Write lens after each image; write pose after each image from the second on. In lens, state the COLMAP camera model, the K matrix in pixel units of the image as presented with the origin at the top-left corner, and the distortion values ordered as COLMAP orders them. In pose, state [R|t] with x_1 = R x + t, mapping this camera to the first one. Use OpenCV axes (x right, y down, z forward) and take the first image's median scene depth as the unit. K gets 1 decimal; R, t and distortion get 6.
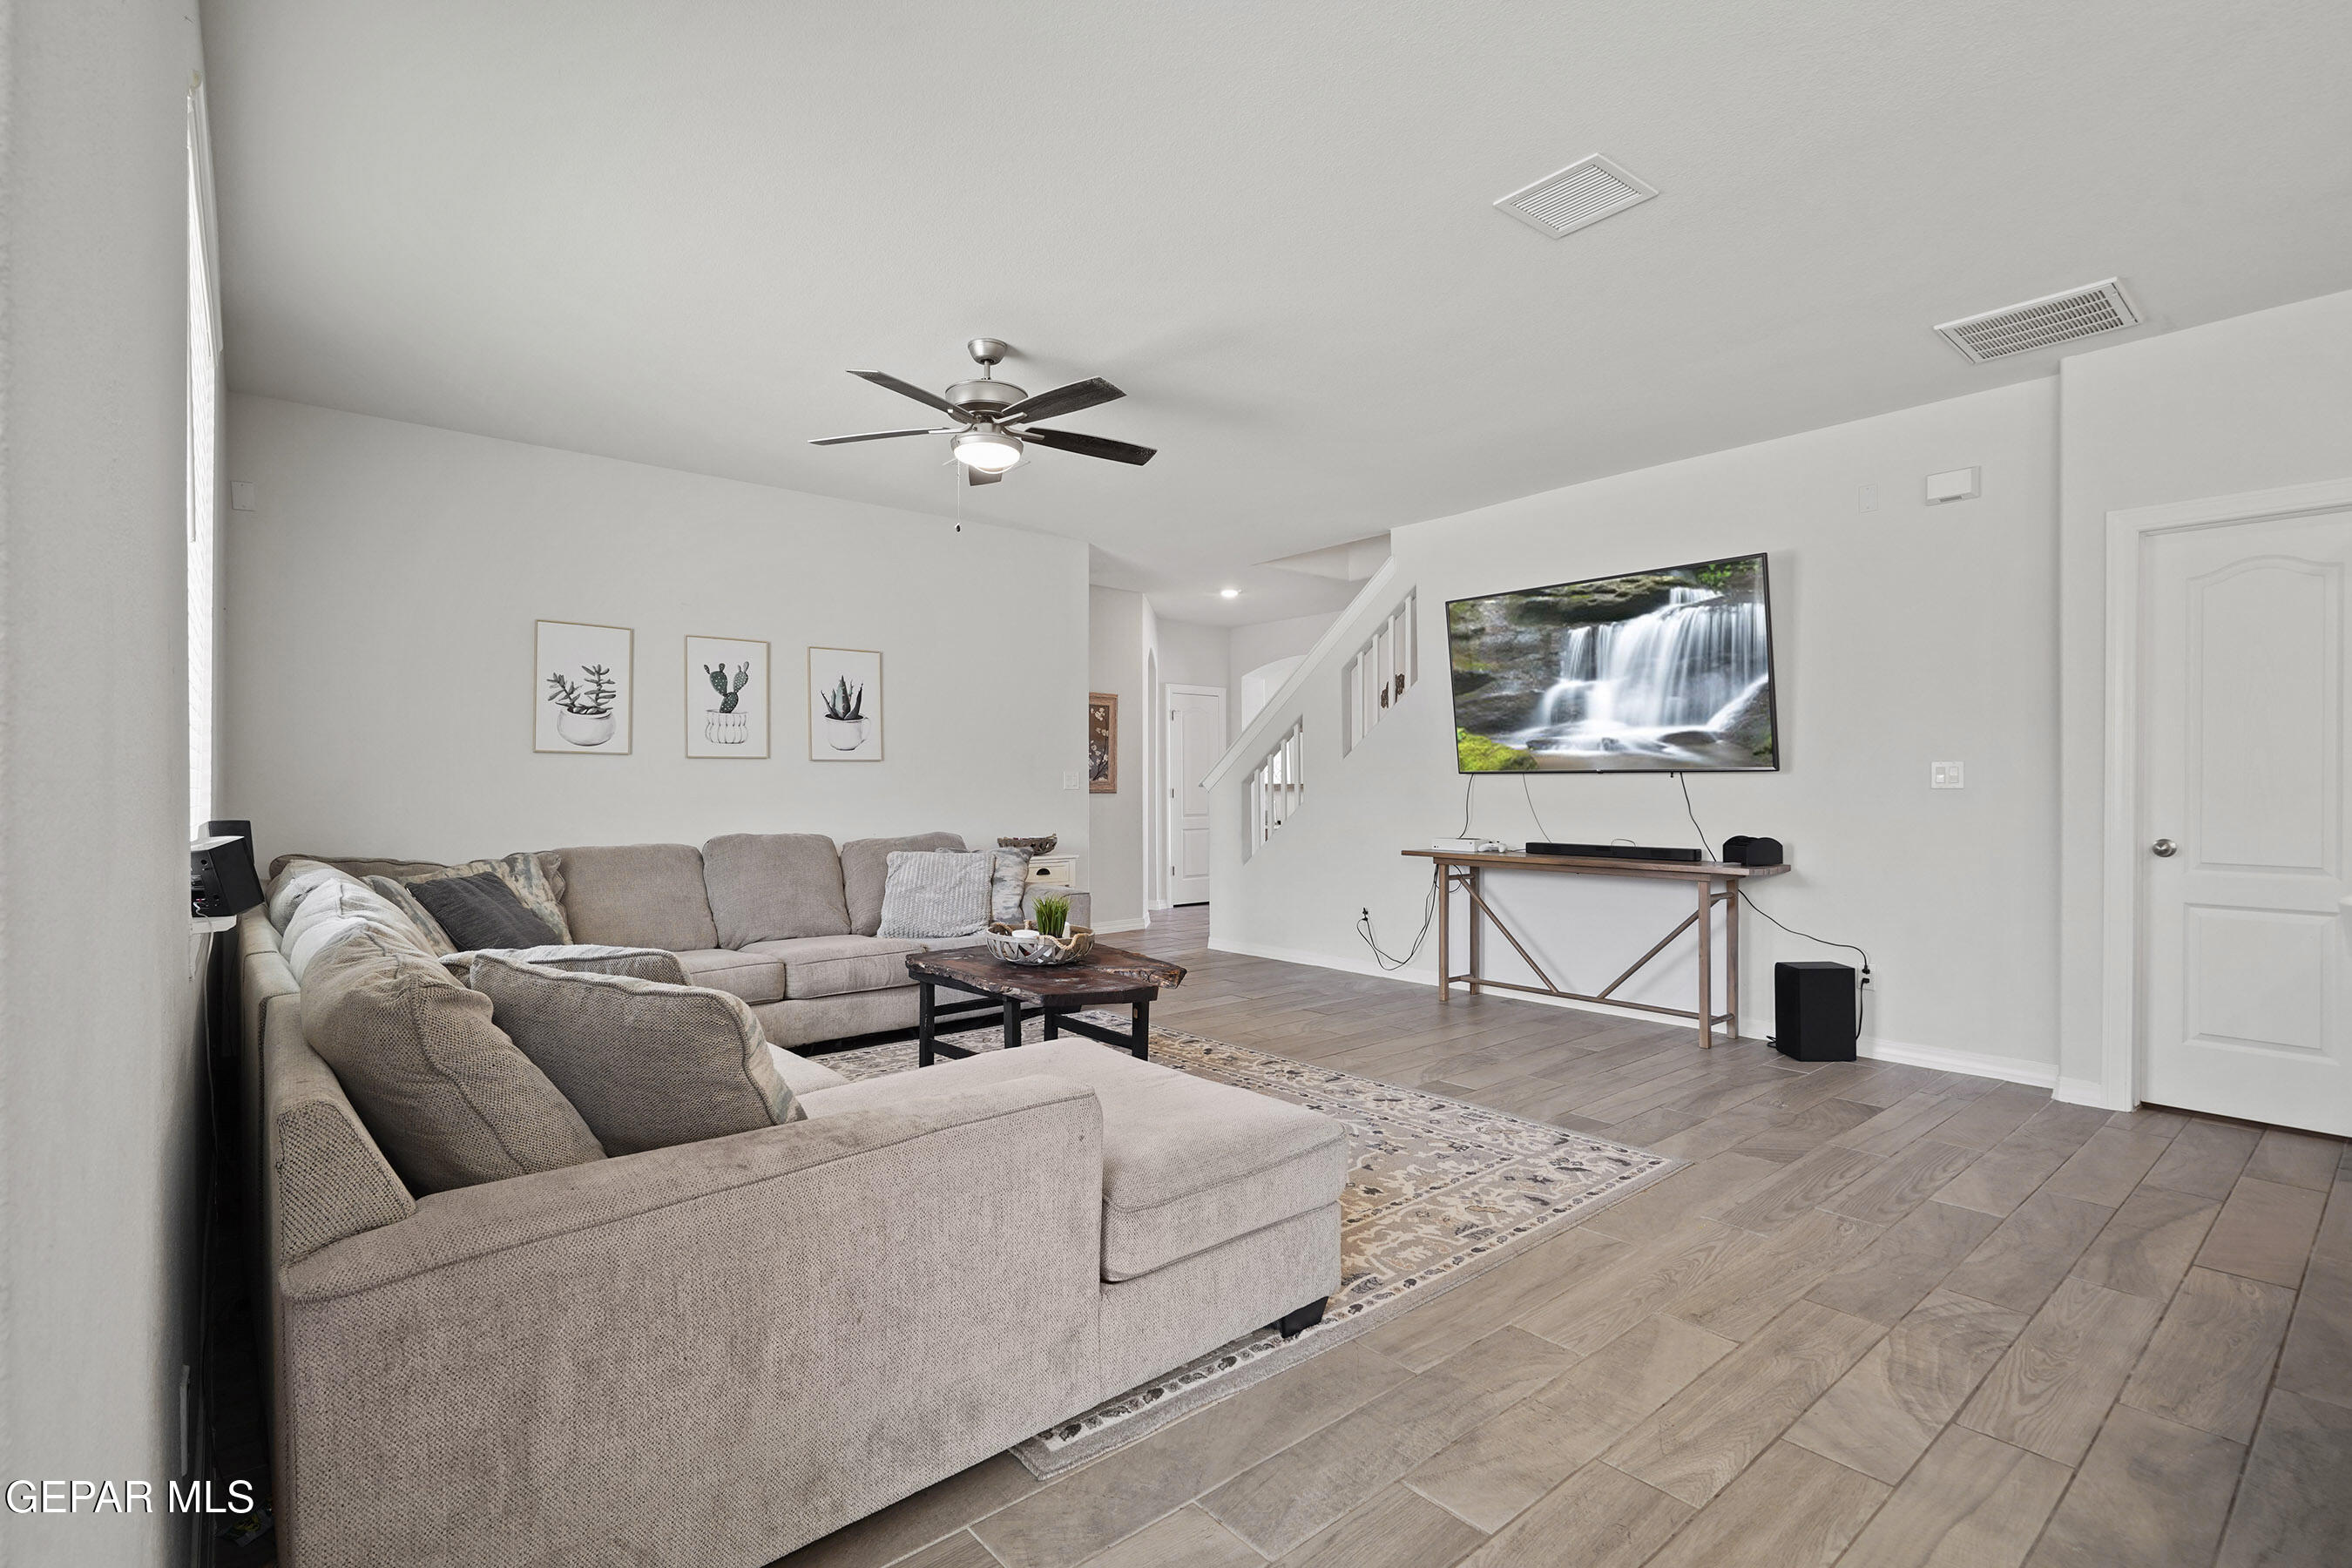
lens RADIAL K [[1083.0, 0, 1155.6], [0, 1083.0, 785.8], [0, 0, 1]] dist [-0.003354, 0.001559]
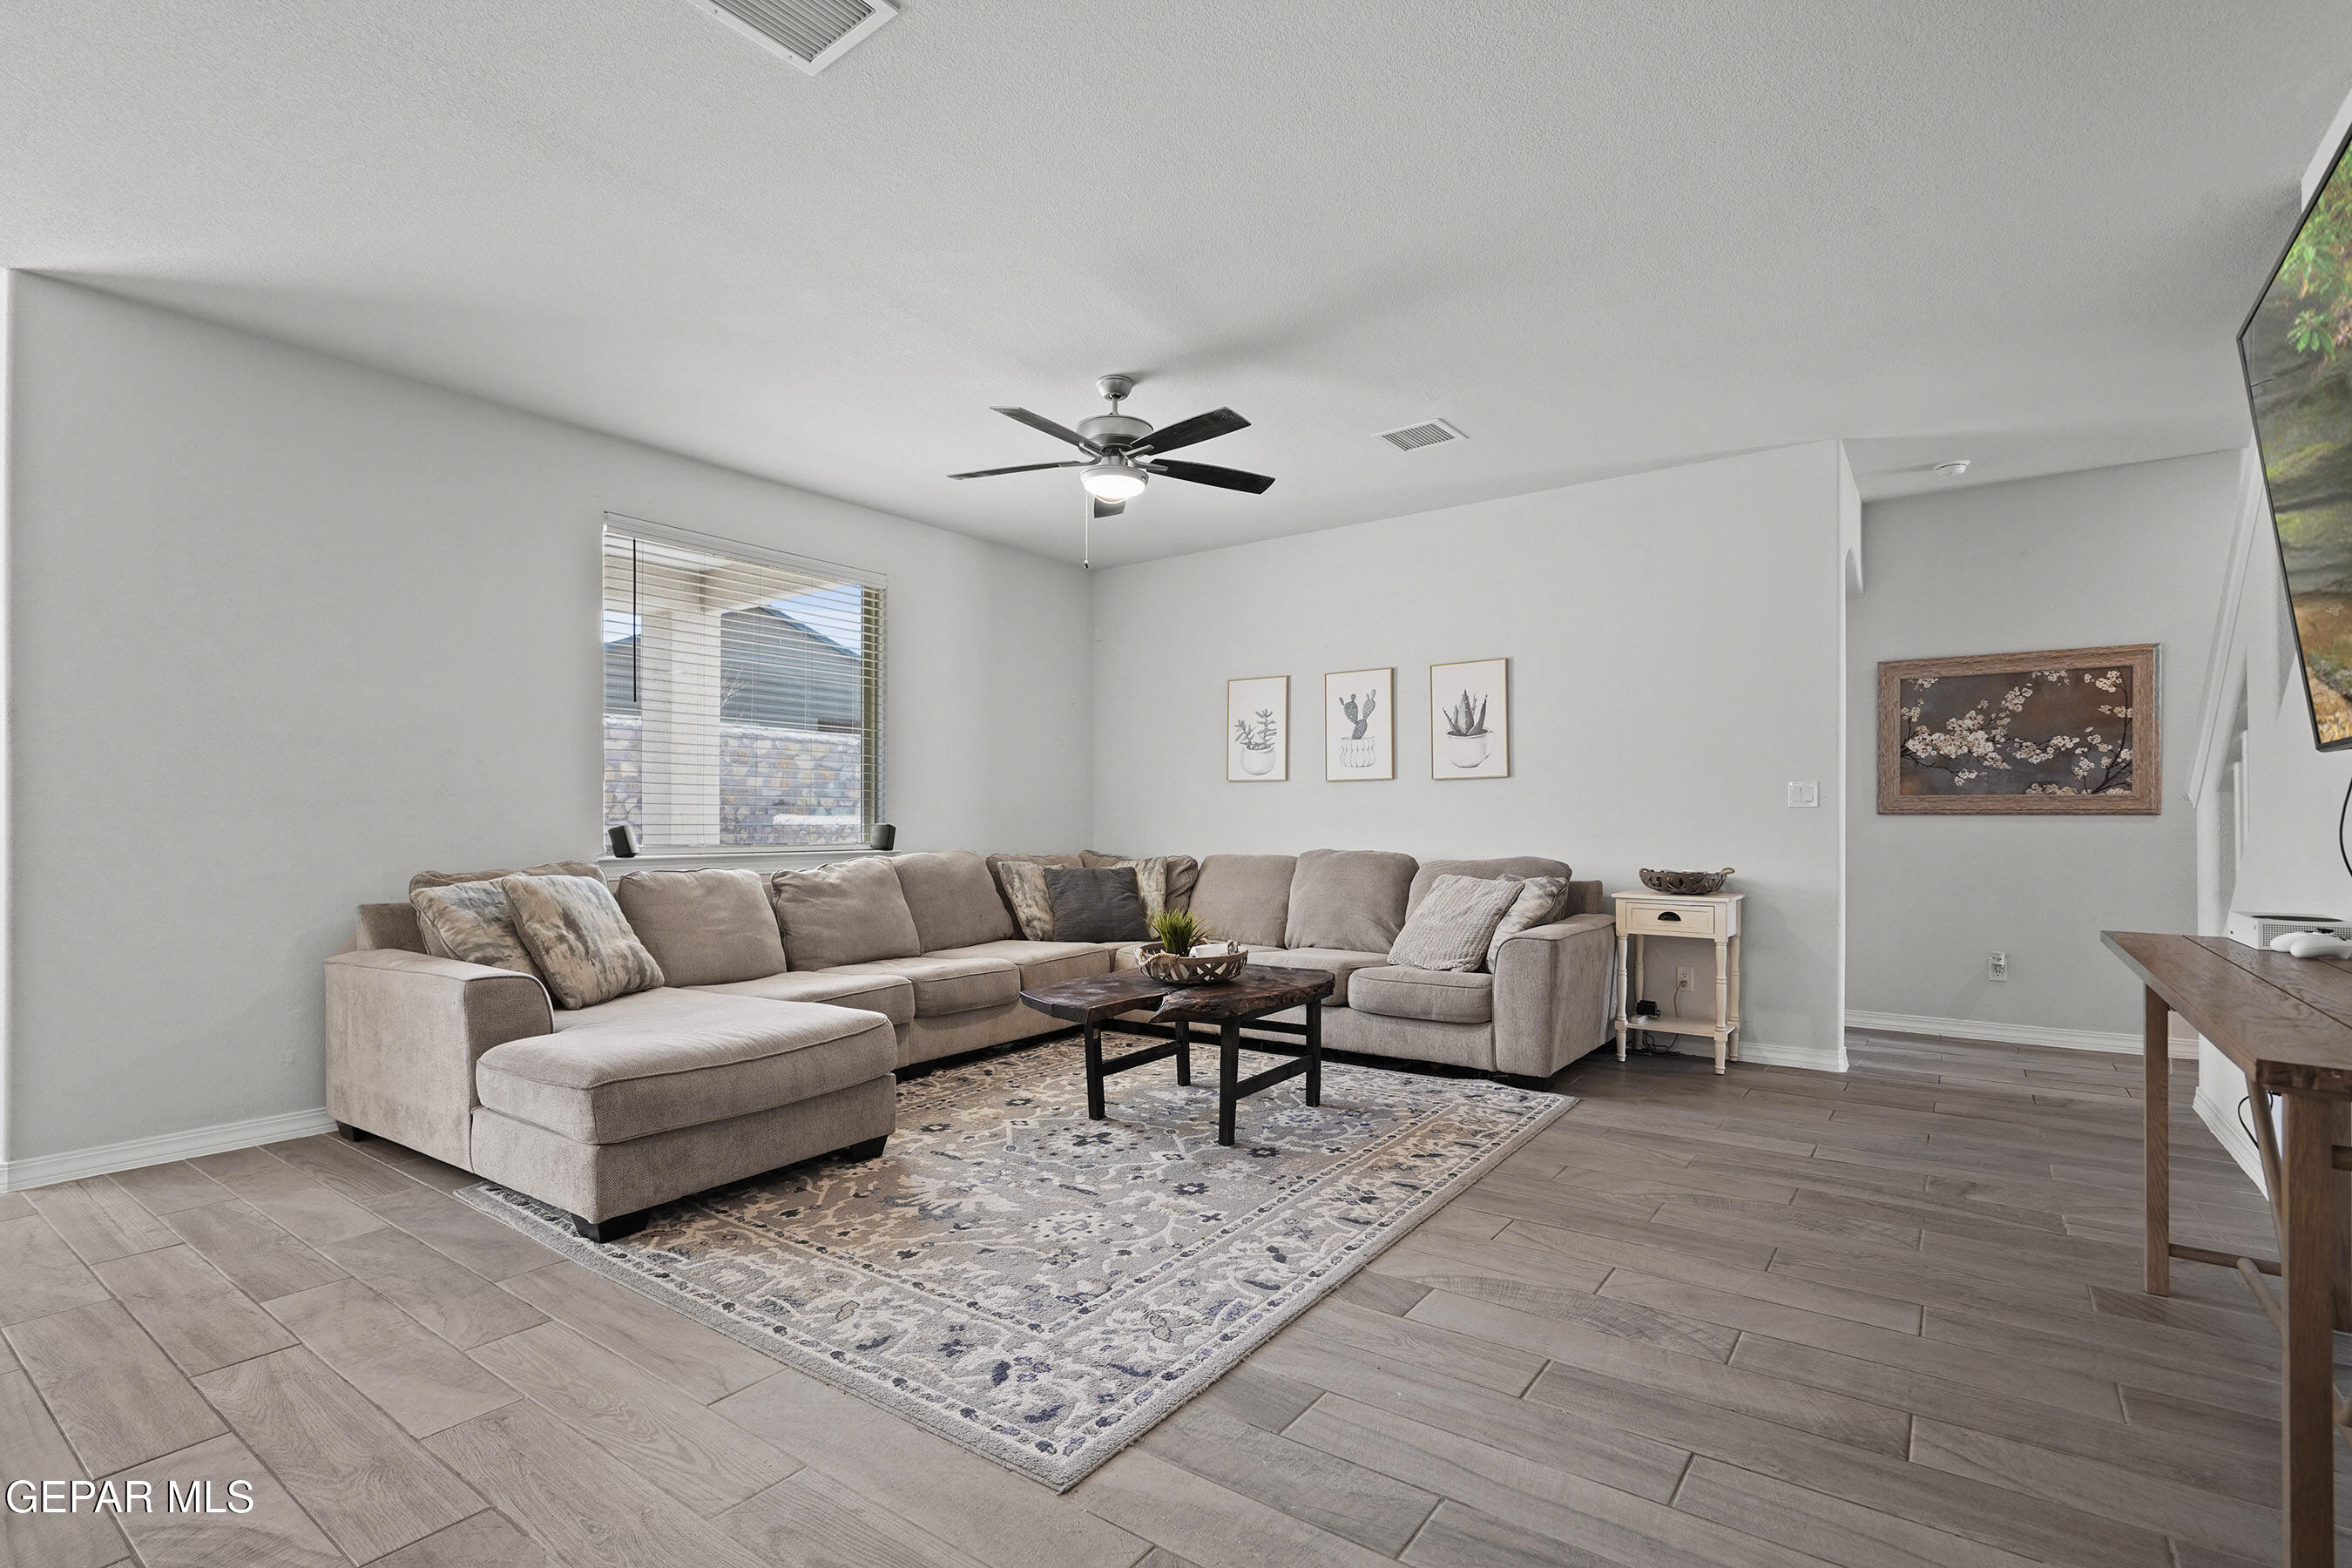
lens RADIAL K [[1083.0, 0, 1180.4], [0, 1083.0, 798.9], [0, 0, 1]] dist [-0.003354, 0.001559]
pose [[0.249097, -0.019450, -0.968283, 0.933169], [0.001422, 0.999805, -0.019717, 0.021844], [0.968478, 0.003535, 0.249076, 0.841053]]
